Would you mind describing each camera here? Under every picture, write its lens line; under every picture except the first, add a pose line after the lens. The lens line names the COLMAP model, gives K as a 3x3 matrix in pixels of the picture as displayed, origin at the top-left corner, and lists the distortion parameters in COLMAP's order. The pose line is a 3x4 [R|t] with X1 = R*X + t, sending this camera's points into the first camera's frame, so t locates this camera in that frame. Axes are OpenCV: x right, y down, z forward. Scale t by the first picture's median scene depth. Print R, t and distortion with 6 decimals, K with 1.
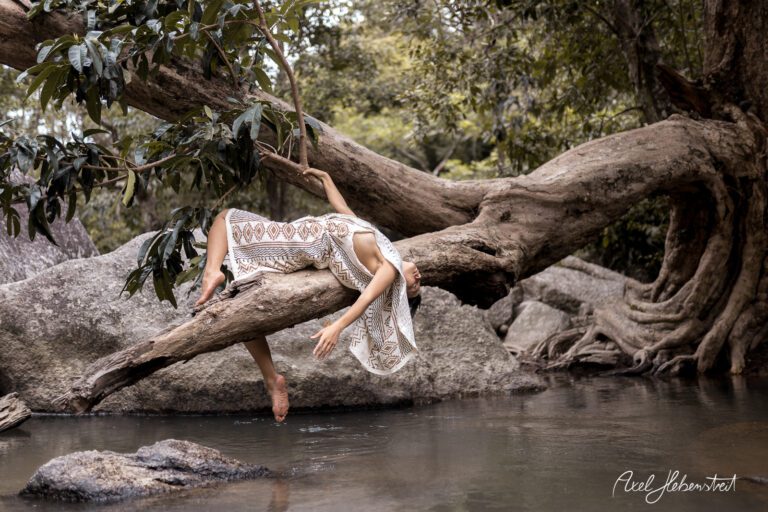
lens RADIAL K [[802.7, 0, 392.5], [0, 802.7, 245.4], [0, 0, 1]] dist [0.001833, 0.000000]
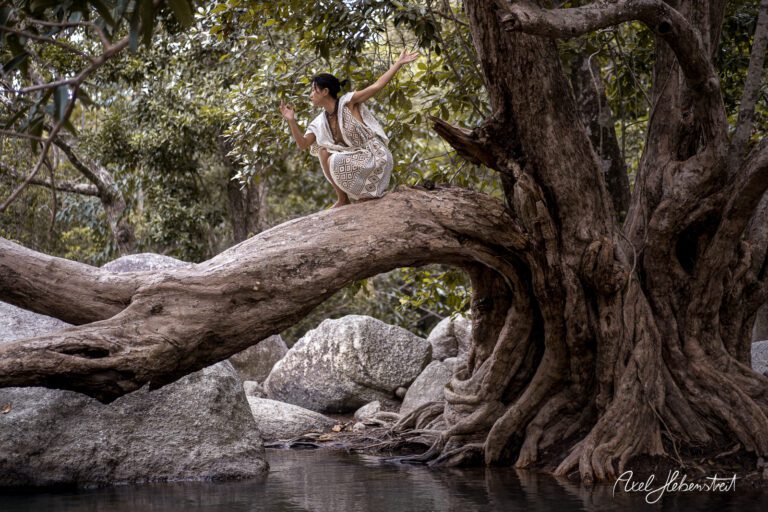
lens RADIAL K [[1261.4, 0, 383.8], [0, 1261.4, 248.8], [0, 0, 1]] dist [-0.015901, 0.000000]
pose [[0.965640, 0.004611, -0.259841, 0.657111], [0.006041, 0.999174, 0.040179, -0.138423], [0.259812, -0.040368, 0.964815, -0.364436]]
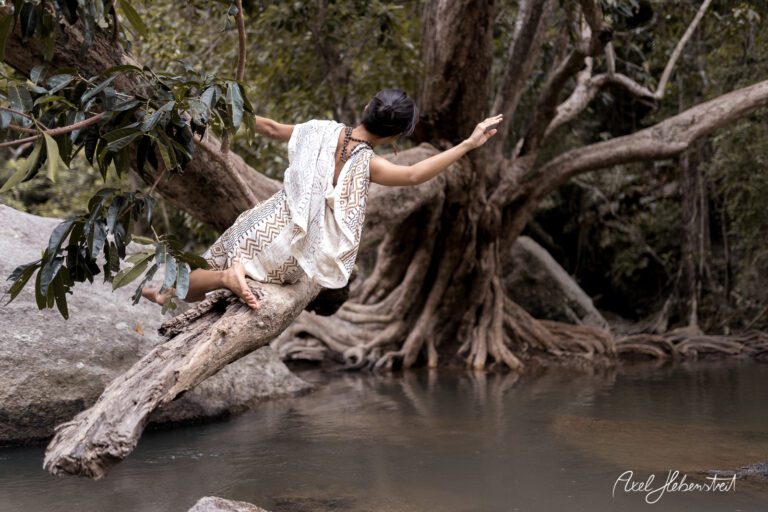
lens RADIAL K [[731.9, 0, 390.6], [0, 731.9, 252.4], [0, 0, 1]] dist [0.002575, 0.000000]
pose [[0.829217, 0.059983, 0.555699, -0.240809], [-0.070349, 0.997519, -0.002698, -0.002204], [-0.554482, -0.036855, 0.831379, 0.146137]]
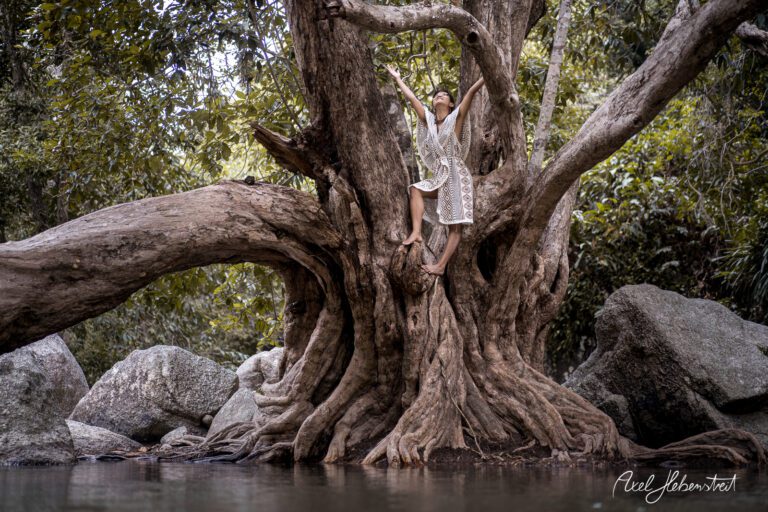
lens RADIAL K [[1196.3, 0, 389.4], [0, 1196.3, 234.1], [0, 0, 1]] dist [-0.027438, 0.000000]
pose [[0.995902, 0.011555, -0.089695, 0.629465], [-0.019090, 0.996316, -0.083605, 0.015397], [0.088399, 0.084974, 0.992454, -0.354729]]
